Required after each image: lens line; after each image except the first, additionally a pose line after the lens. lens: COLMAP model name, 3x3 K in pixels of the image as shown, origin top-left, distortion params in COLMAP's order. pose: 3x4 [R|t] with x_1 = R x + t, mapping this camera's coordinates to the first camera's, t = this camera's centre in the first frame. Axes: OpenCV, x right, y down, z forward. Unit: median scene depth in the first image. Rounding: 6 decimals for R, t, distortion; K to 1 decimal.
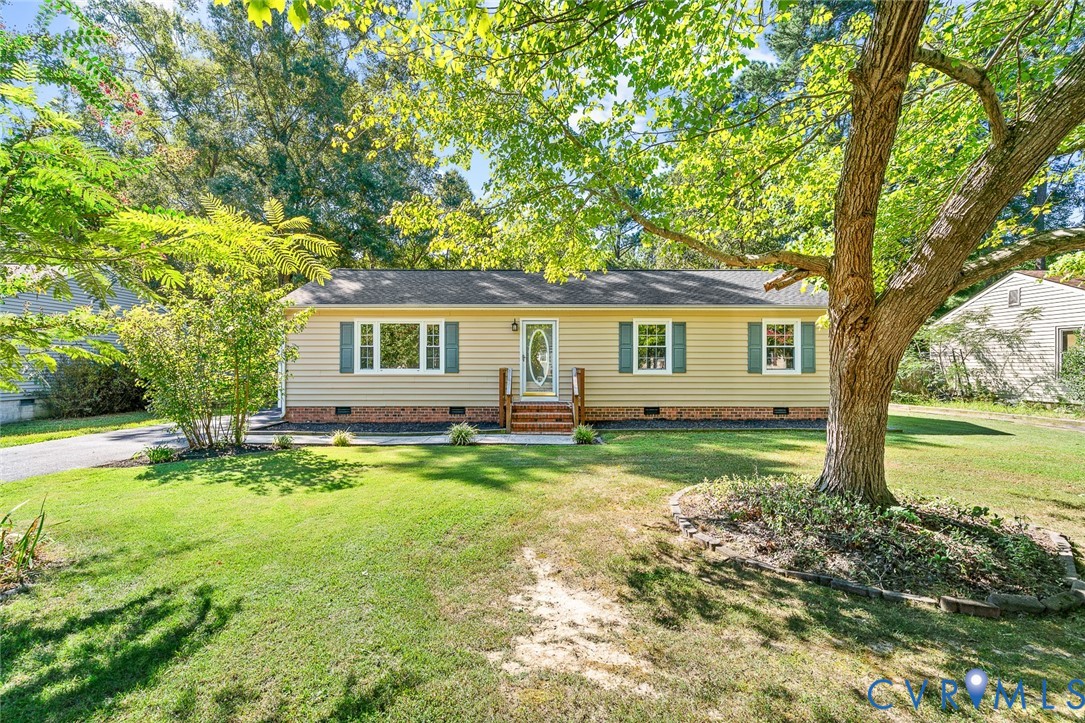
lens RADIAL K [[521.0, 0, 542.5], [0, 521.0, 361.5], [0, 0, 1]] dist [0.001134, -0.000007]
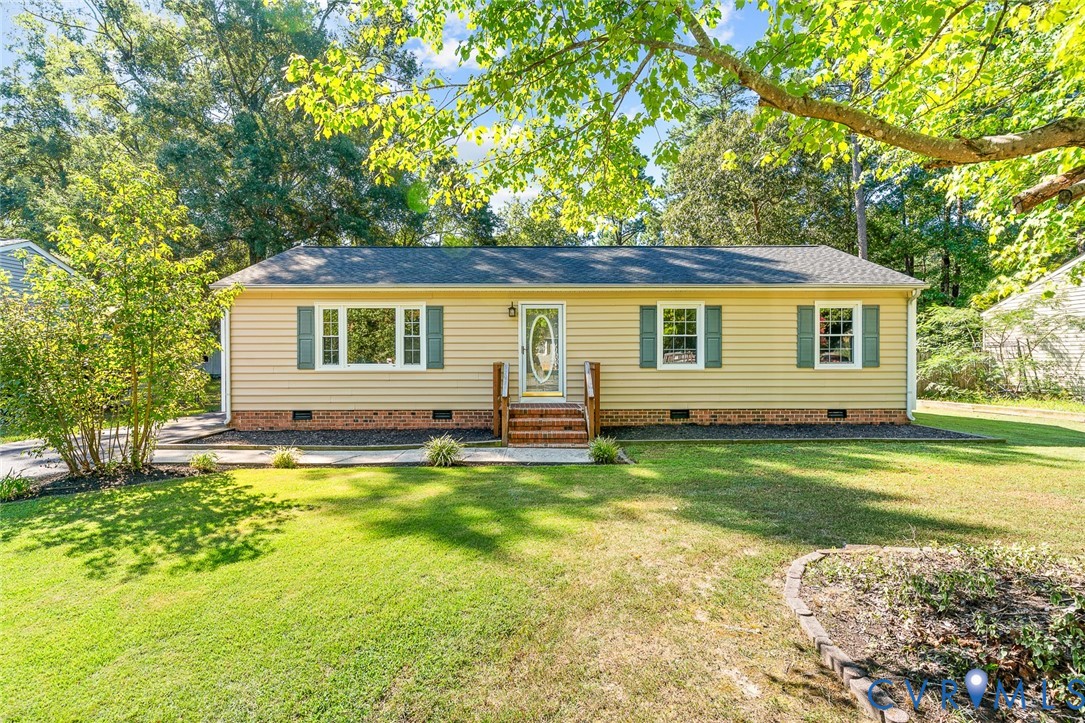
lens RADIAL K [[544.0, 0, 542.5], [0, 544.0, 361.5], [0, 0, 1]] dist [-0.000577, 0.011907]
pose [[0.999991, -0.002906, 0.003138, -0.008816], [0.002862, 0.999901, 0.013803, -0.000514], [-0.003178, -0.013794, 0.999900, 0.148607]]
